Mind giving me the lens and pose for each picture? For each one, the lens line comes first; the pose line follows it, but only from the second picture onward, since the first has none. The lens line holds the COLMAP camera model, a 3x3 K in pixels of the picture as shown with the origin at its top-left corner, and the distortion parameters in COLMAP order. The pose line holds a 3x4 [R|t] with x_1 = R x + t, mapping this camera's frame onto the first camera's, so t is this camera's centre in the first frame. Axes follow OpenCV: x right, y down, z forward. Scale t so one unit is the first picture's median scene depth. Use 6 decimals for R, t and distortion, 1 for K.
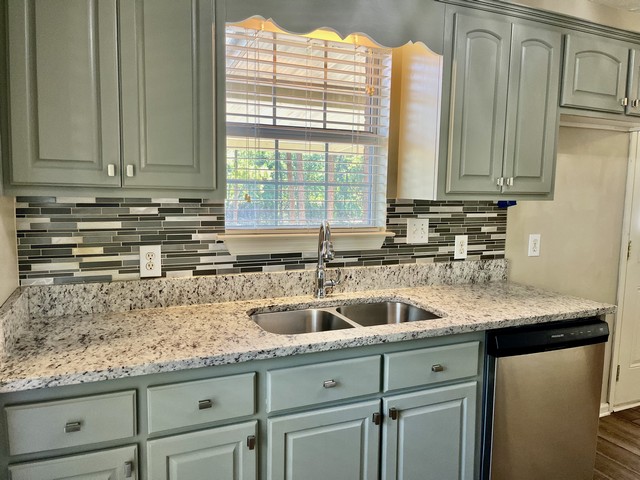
lens RADIAL K [[485.8, 0, 313.6], [0, 485.8, 242.9], [0, 0, 1]] dist [0.054380, -0.079052]
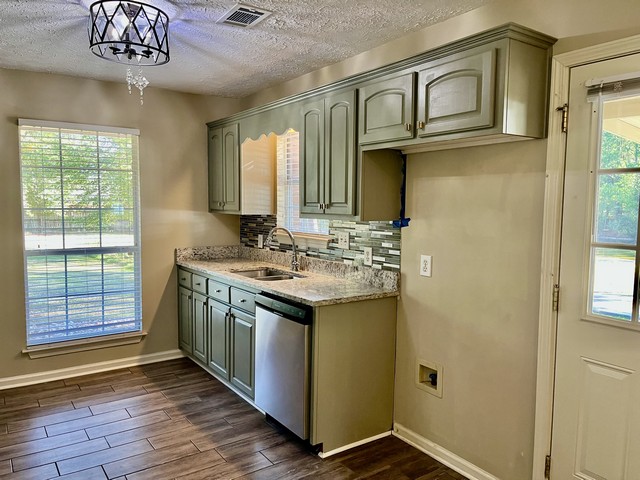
lens RADIAL K [[485.8, 0, 322.2], [0, 485.8, 246.3], [0, 0, 1]] dist [0.054380, -0.079052]
pose [[0.201866, 0.071184, -0.976823, 1.840571], [-0.117396, 0.991923, 0.048024, -0.078224], [0.972352, 0.104981, 0.208592, 0.730937]]
